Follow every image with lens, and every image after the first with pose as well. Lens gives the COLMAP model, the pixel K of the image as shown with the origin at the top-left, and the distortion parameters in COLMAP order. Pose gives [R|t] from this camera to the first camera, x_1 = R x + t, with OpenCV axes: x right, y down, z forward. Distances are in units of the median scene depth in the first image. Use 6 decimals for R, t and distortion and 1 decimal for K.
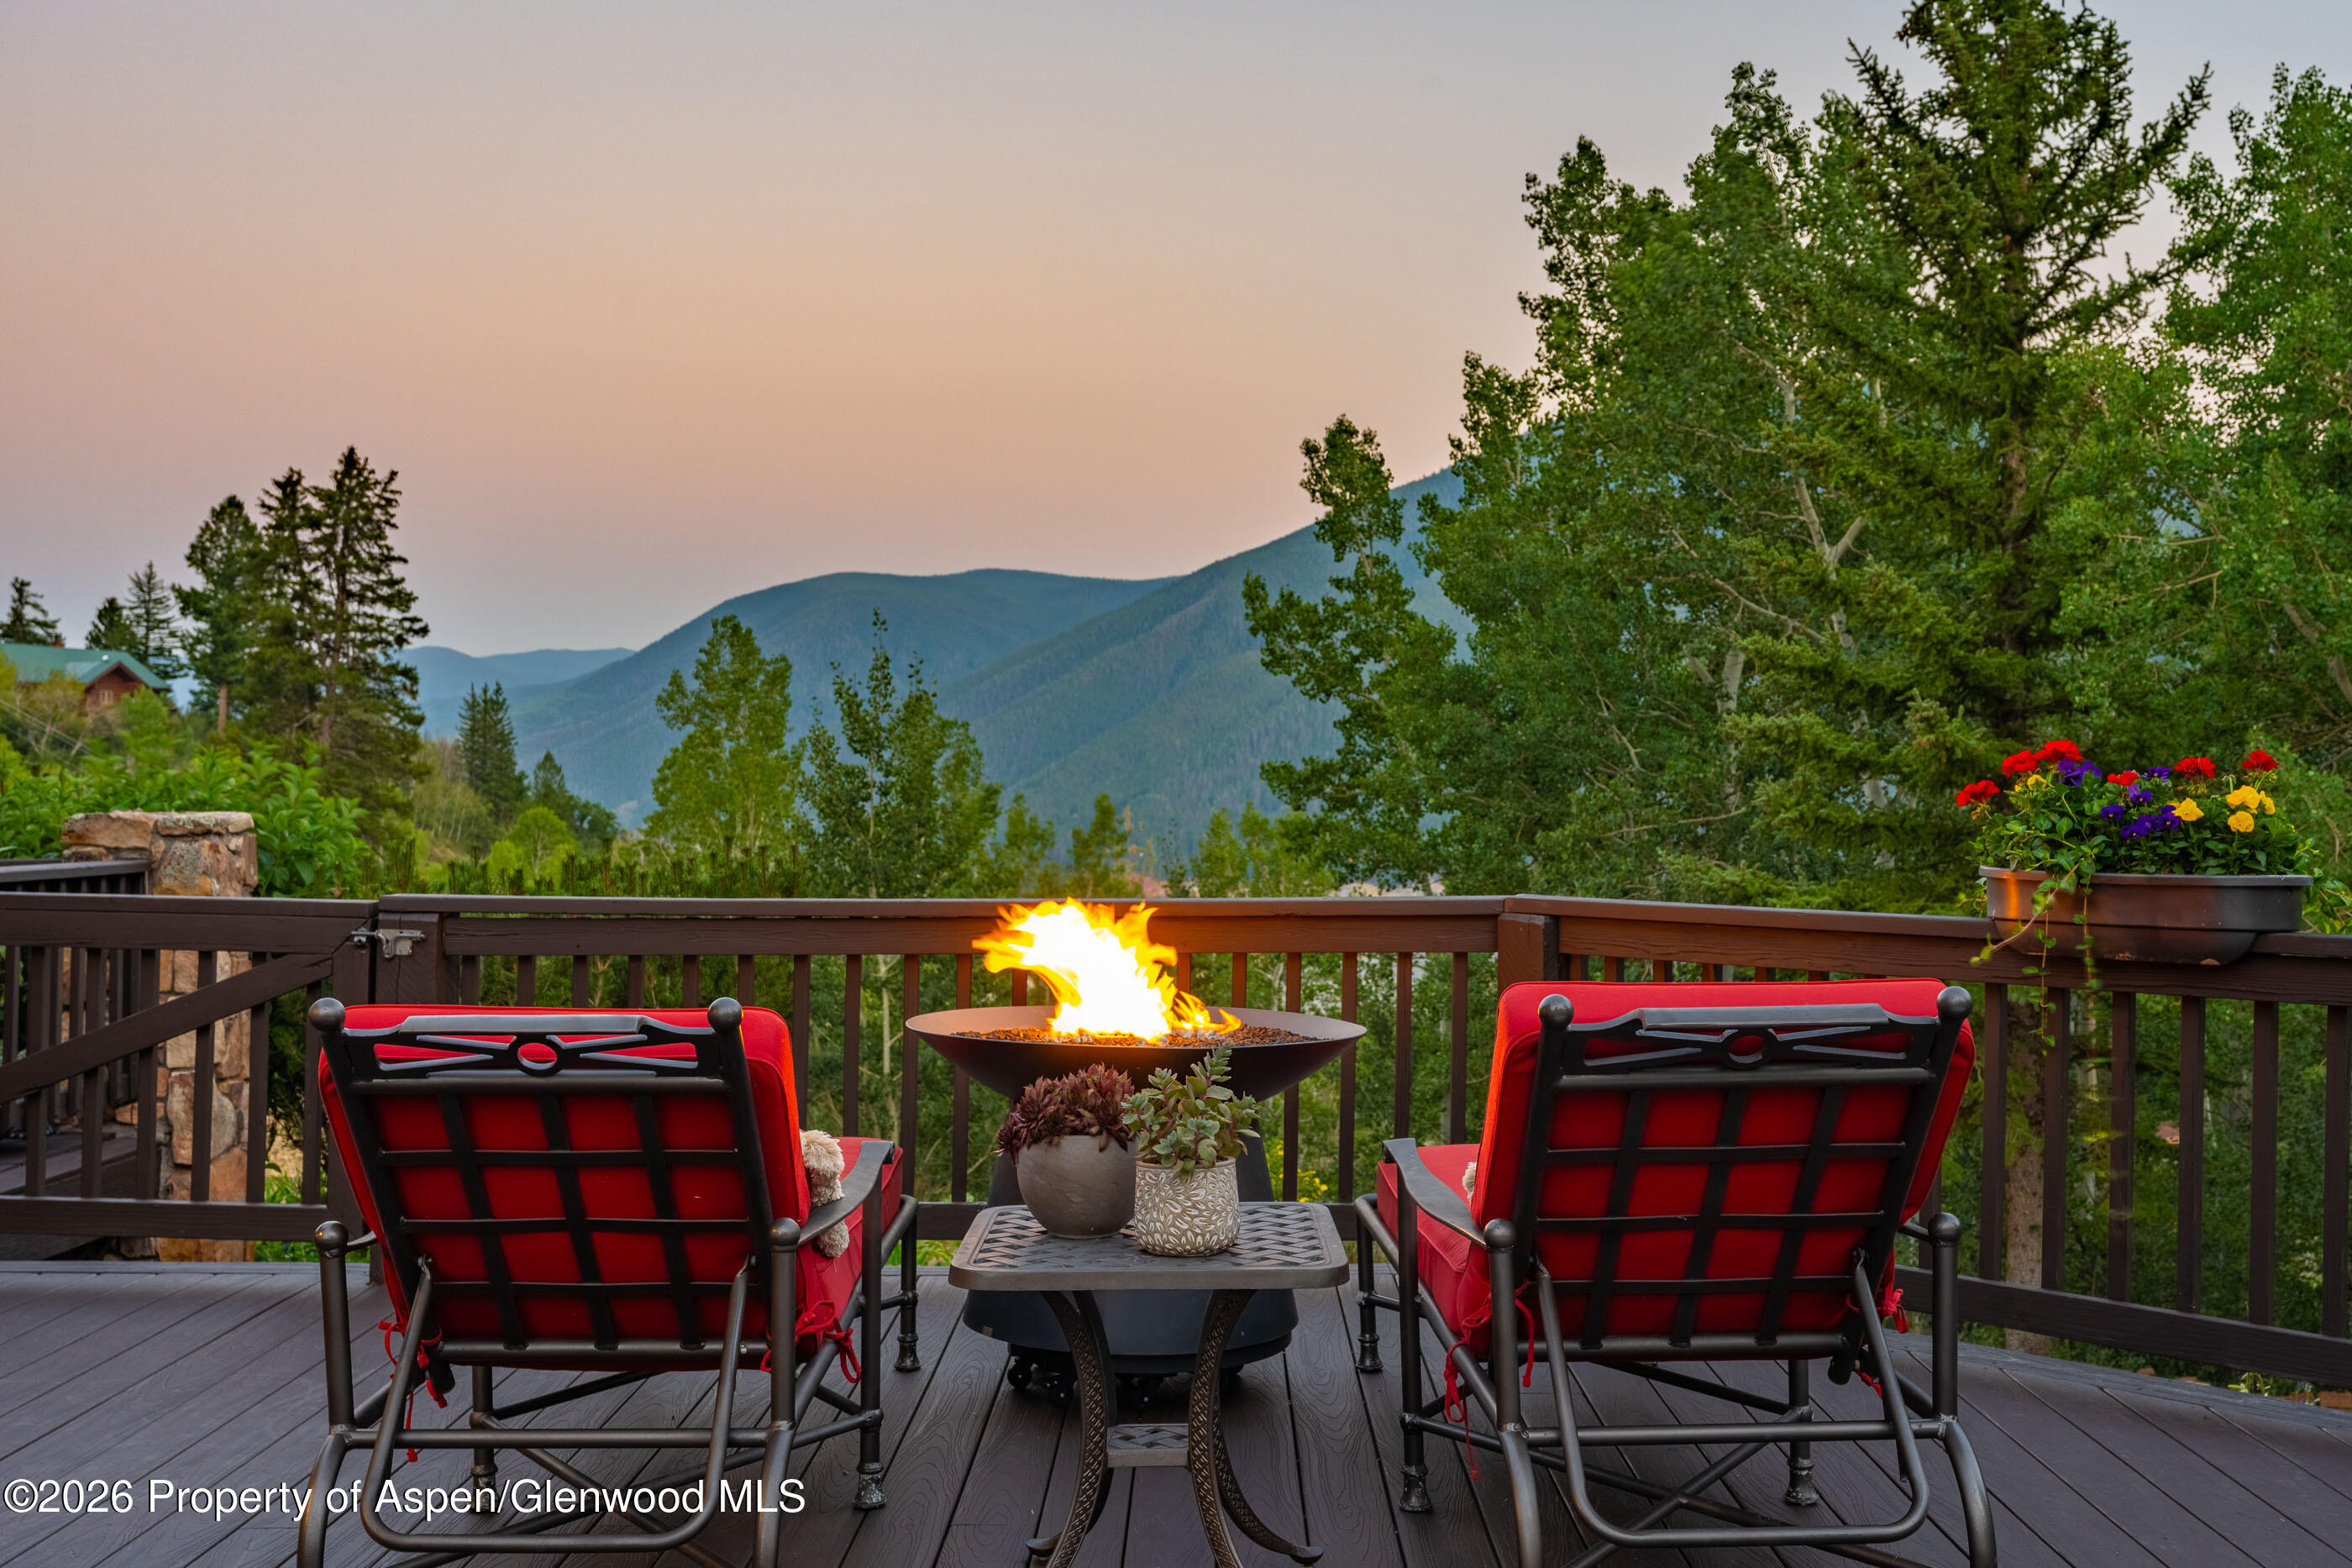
lens RADIAL K [[2343.3, 0, 1186.0], [0, 2343.3, 838.7], [0, 0, 1]] dist [-0.003247, 0.000000]
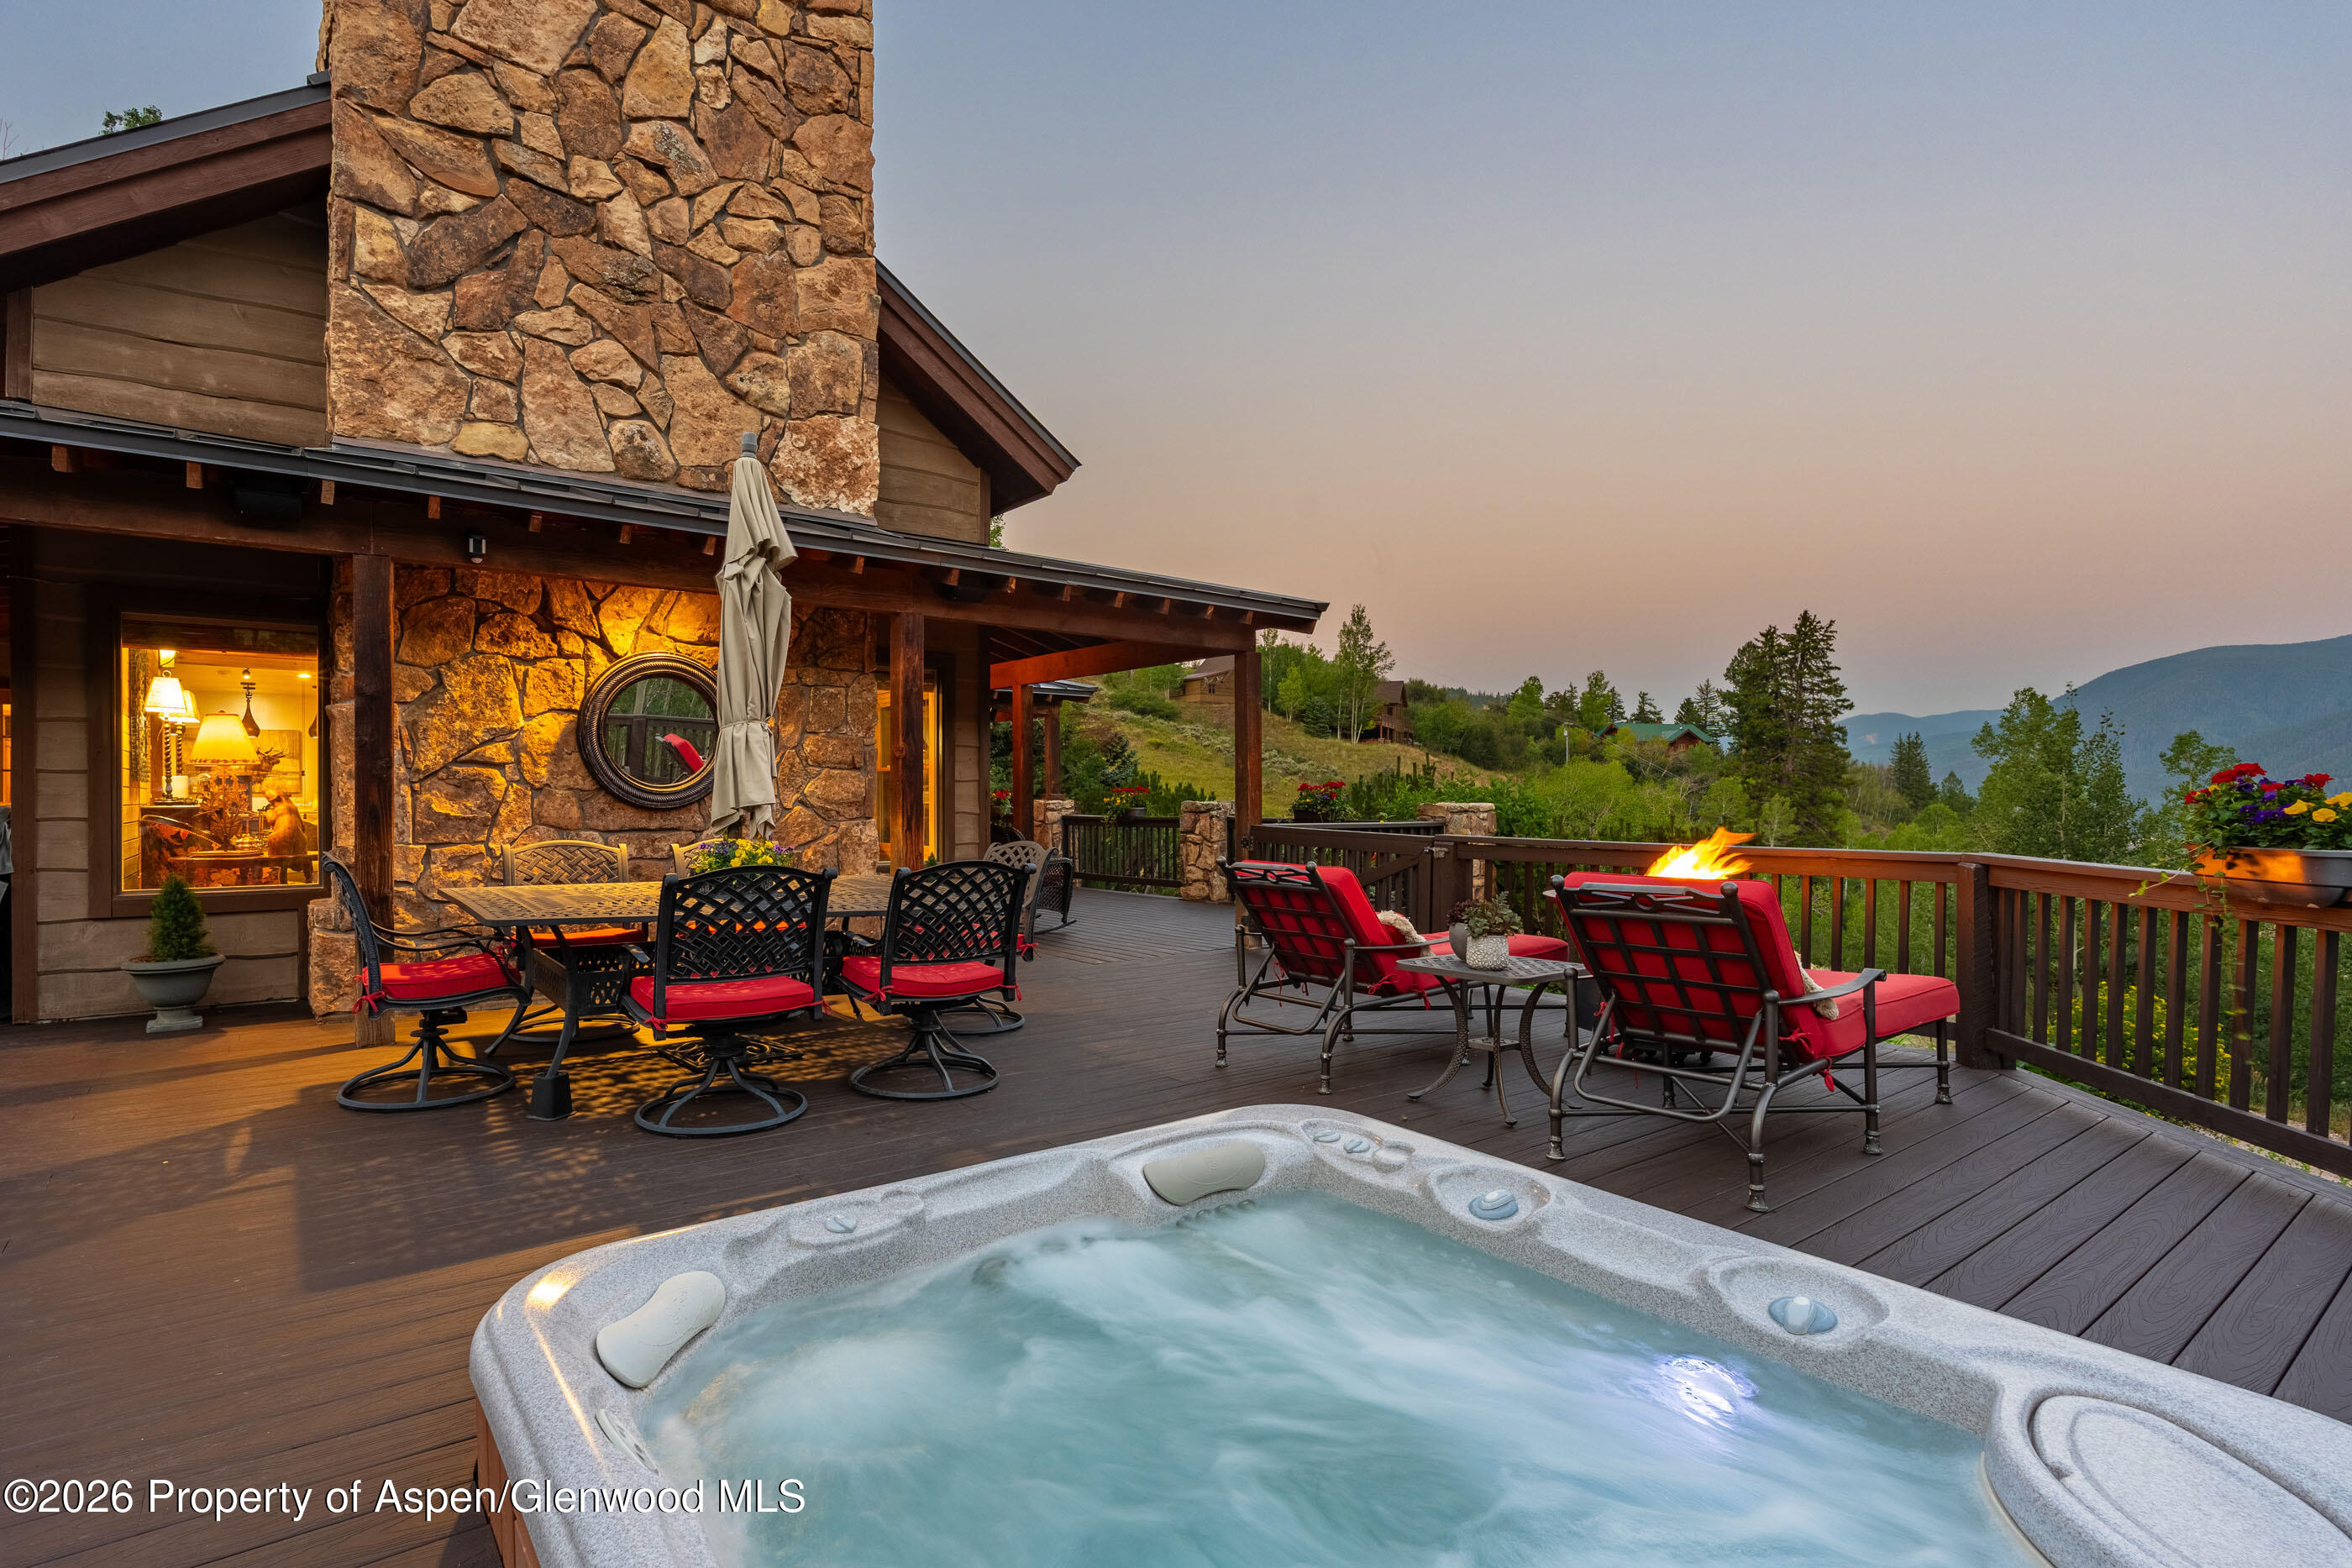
lens RADIAL K [[1121.0, 0, 1062.2], [0, 1121.0, 814.4], [0, 0, 1]] dist [-0.000899, 0.001060]
pose [[0.589390, 0.014576, -0.807717, 0.073257], [-0.016574, 0.999845, 0.005949, 0.000263], [0.807679, 0.009880, 0.589540, -0.011764]]
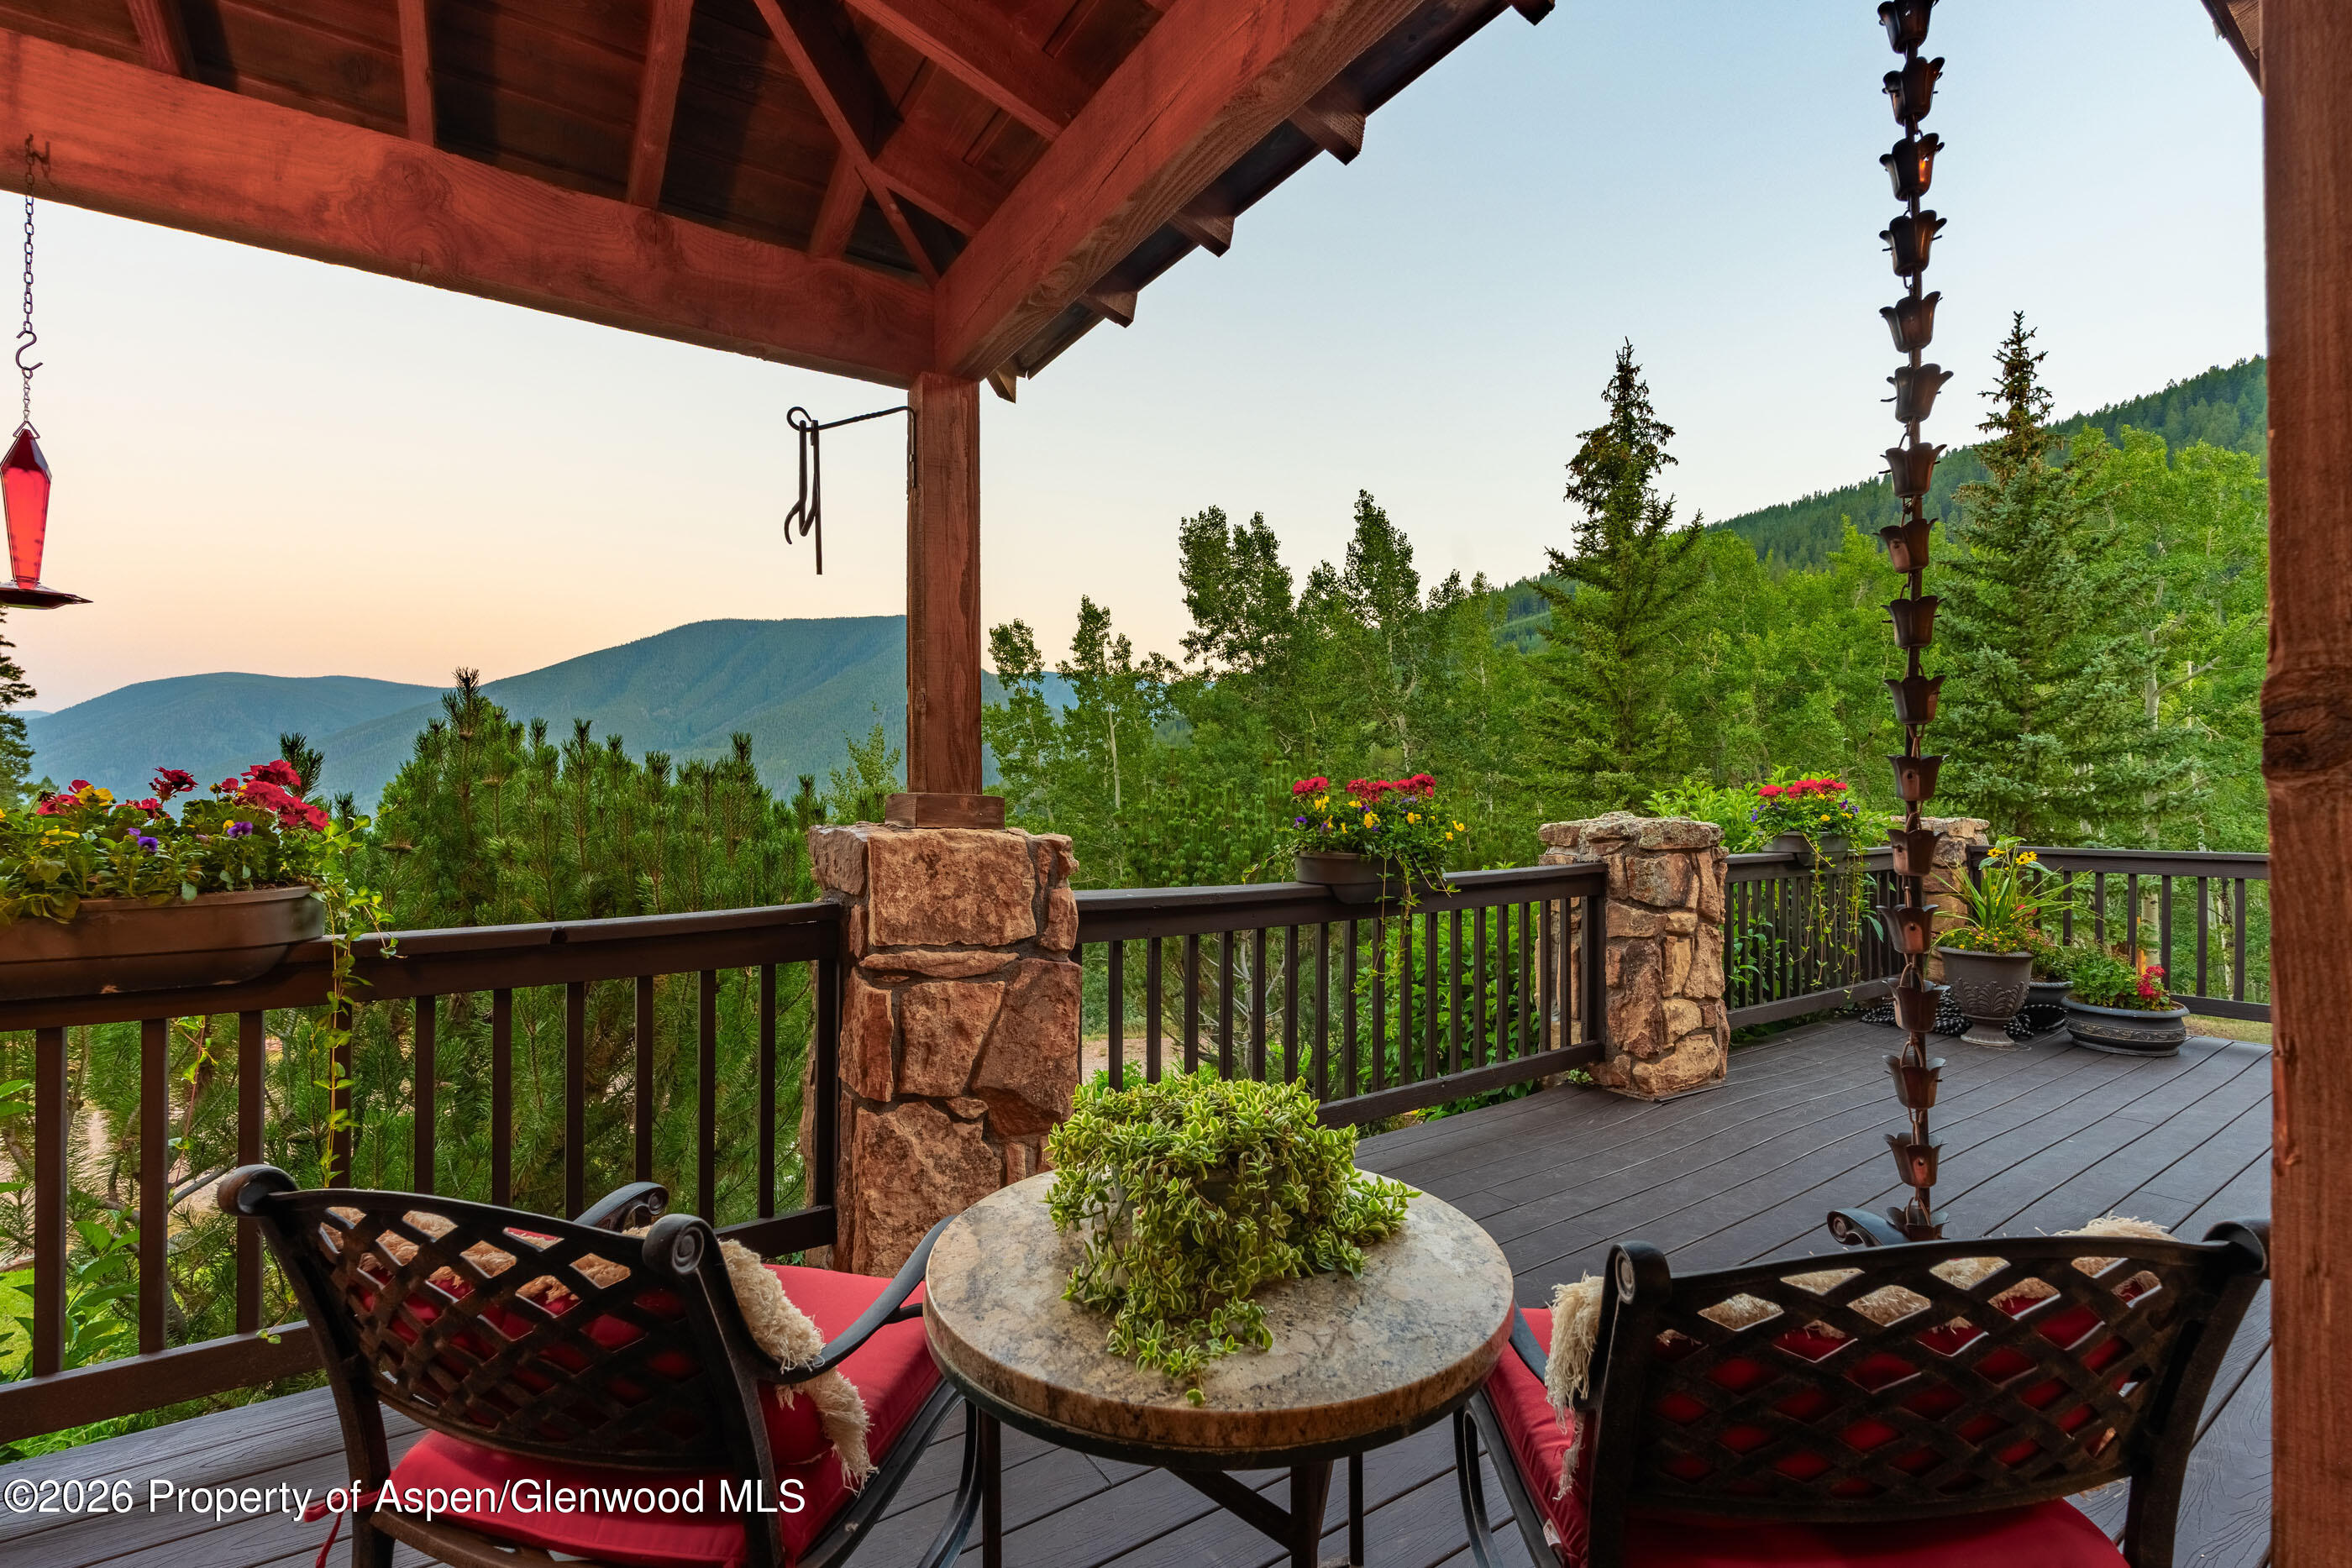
lens RADIAL K [[1060.3, 0, 1172.4], [0, 1060.3, 781.6], [0, 0, 1]] dist [-0.006288, 0.000052]
pose [[0.815950, 0.011333, 0.578011, -0.337617], [0.012479, 0.999230, -0.037209, -0.003594], [-0.577988, 0.037574, 0.815180, 0.176310]]
